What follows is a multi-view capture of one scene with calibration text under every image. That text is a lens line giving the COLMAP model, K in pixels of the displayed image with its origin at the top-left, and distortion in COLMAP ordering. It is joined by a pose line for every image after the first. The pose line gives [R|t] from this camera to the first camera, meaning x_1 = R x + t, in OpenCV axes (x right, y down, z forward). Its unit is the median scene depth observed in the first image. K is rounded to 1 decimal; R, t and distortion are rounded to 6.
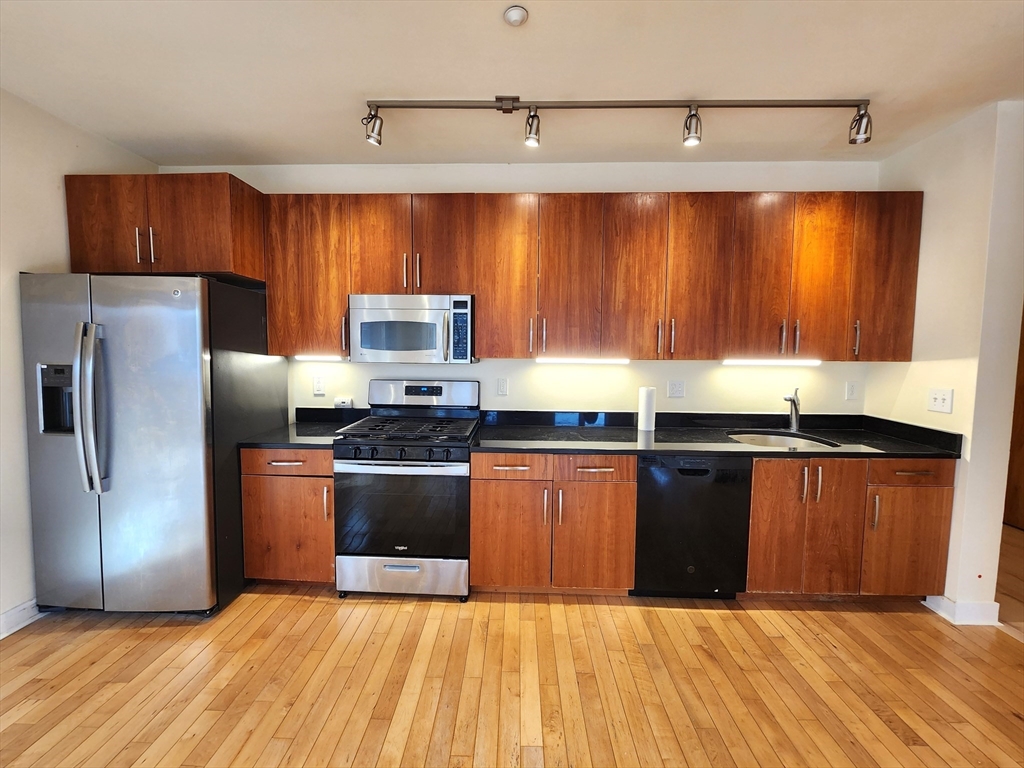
lens RADIAL K [[418.7, 0, 506.9], [0, 418.7, 377.8], [0, 0, 1]] dist [-0.001229, 0.000088]
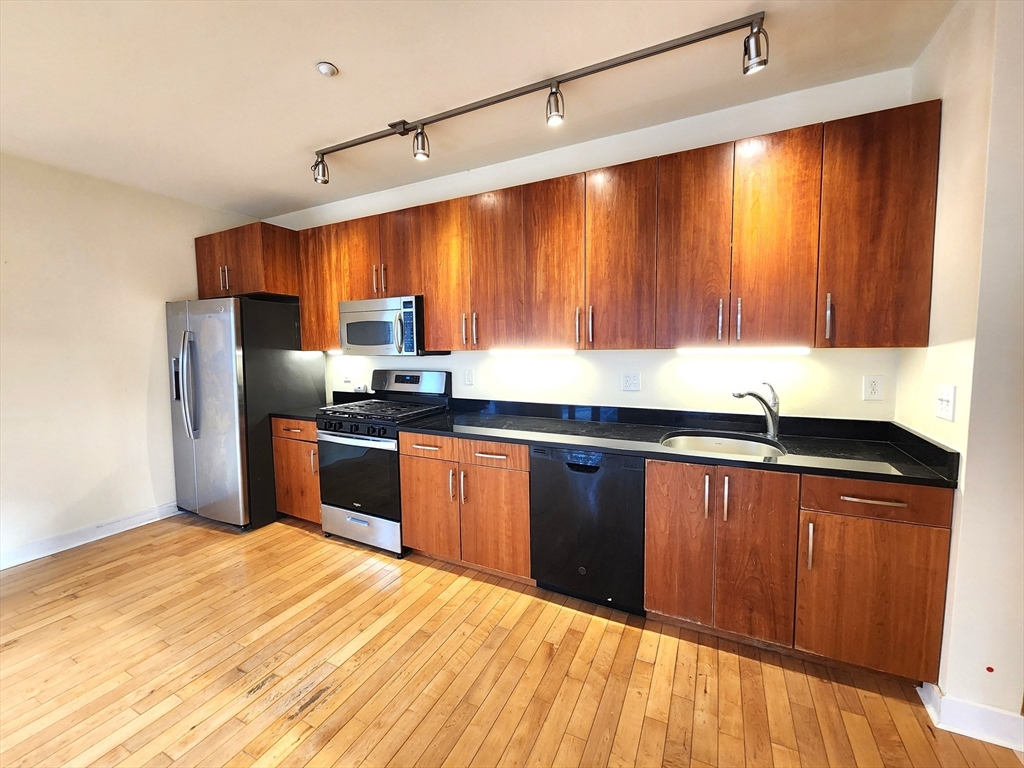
lens RADIAL K [[418.7, 0, 506.3], [0, 418.7, 377.8], [0, 0, 1]] dist [-0.001229, 0.000088]
pose [[0.903682, 0.013894, -0.427978, 0.677296], [-0.009797, 0.999883, 0.011773, 0.012498], [0.428091, -0.006446, 0.903713, 0.073957]]
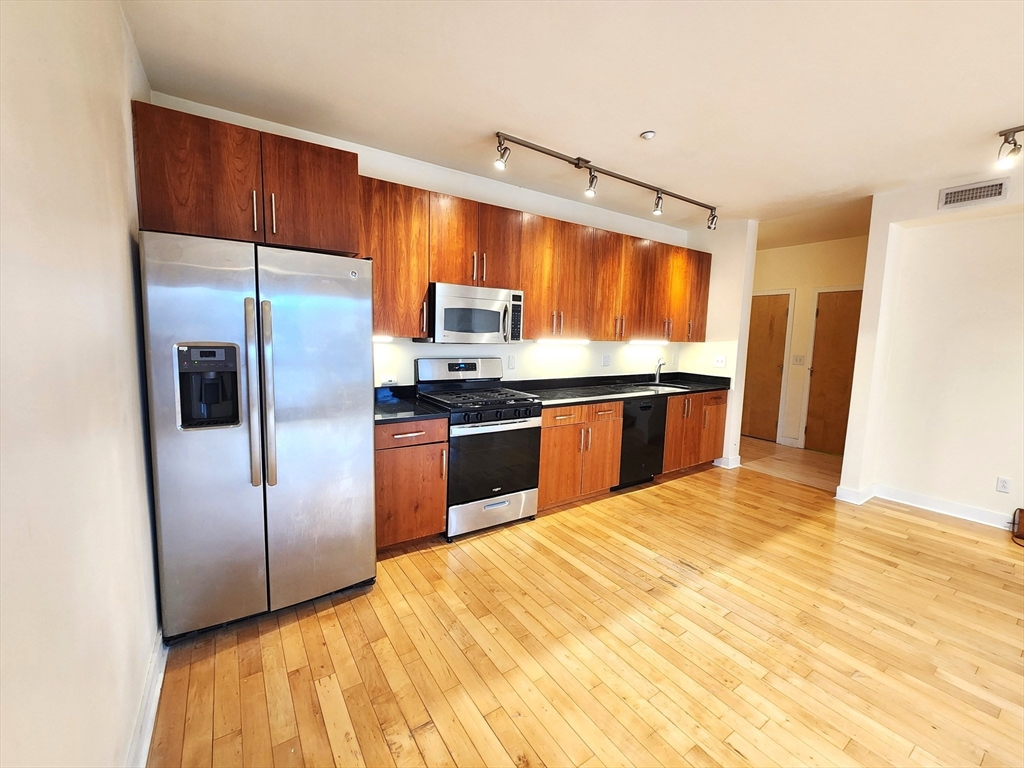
lens RADIAL K [[418.7, 0, 506.8], [0, 418.7, 376.9], [0, 0, 1]] dist [-0.001229, 0.000088]
pose [[0.814515, -0.048247, 0.578133, -0.955730], [0.022419, 0.998409, 0.051734, 0.000862], [-0.579710, -0.029177, 0.814301, -0.042203]]
